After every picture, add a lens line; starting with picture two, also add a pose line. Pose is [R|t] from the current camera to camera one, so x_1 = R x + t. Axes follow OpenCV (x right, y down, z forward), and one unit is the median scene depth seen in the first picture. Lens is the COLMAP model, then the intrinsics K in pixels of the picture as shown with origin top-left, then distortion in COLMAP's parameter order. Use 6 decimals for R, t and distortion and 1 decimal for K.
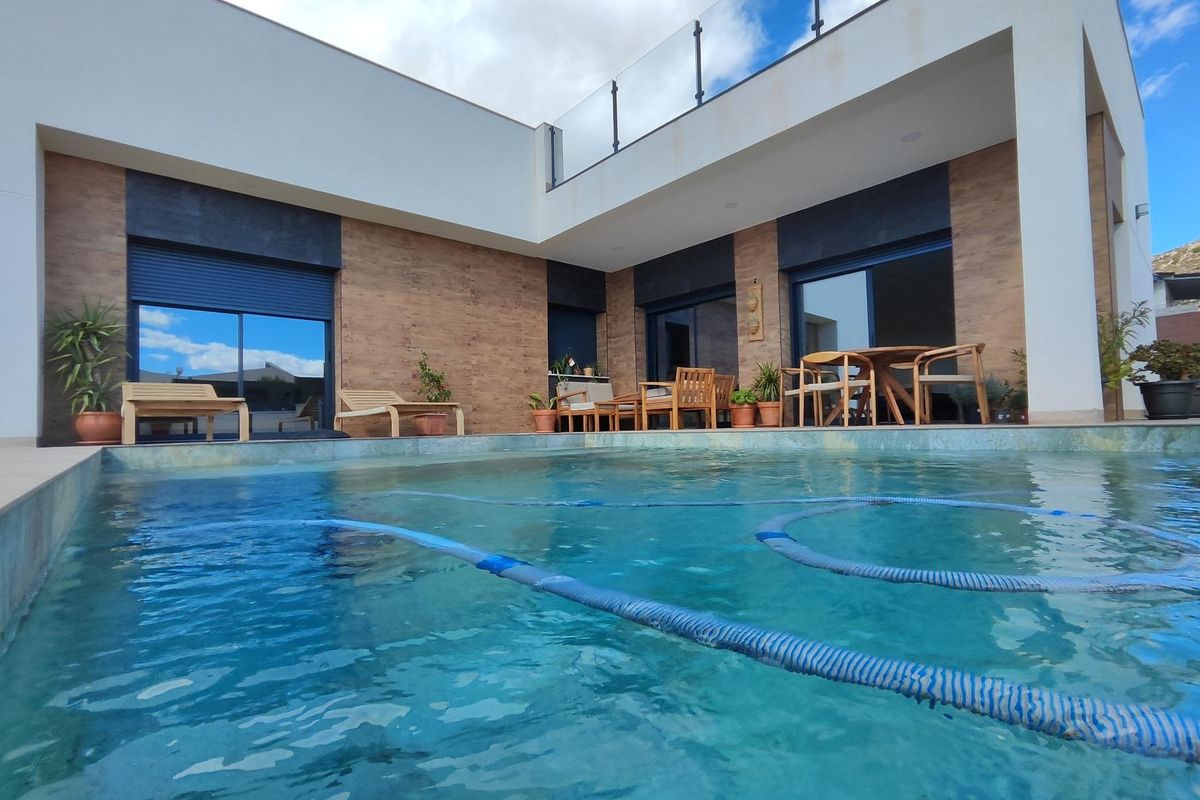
lens RADIAL K [[549.5, 0, 595.4], [0, 549.5, 408.6], [0, 0, 1]] dist [-0.023779, 0.016367]
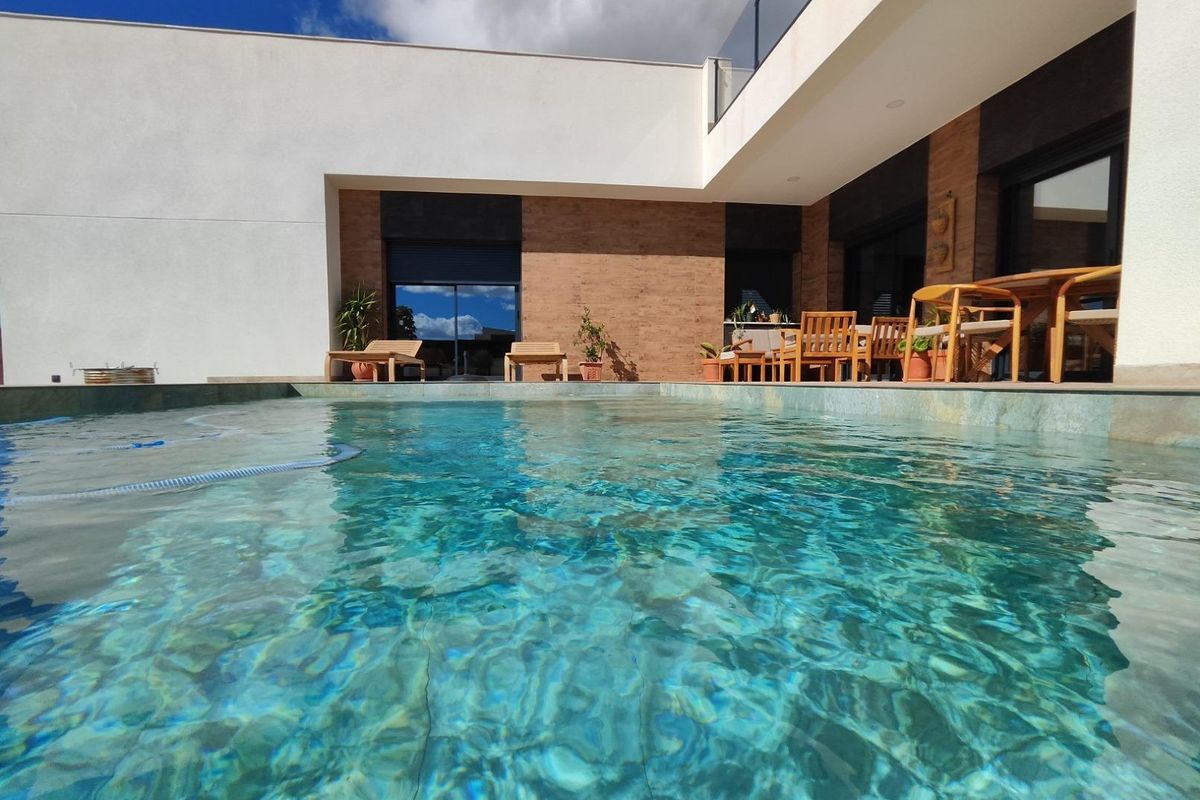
lens RADIAL K [[549.5, 0, 595.4], [0, 549.5, 408.6], [0, 0, 1]] dist [-0.023779, 0.016367]
pose [[0.831454, 0.052528, -0.553105, 0.305099], [0.000479, 0.995452, 0.095258, -0.002795], [0.555594, -0.079468, 0.827648, 0.051321]]
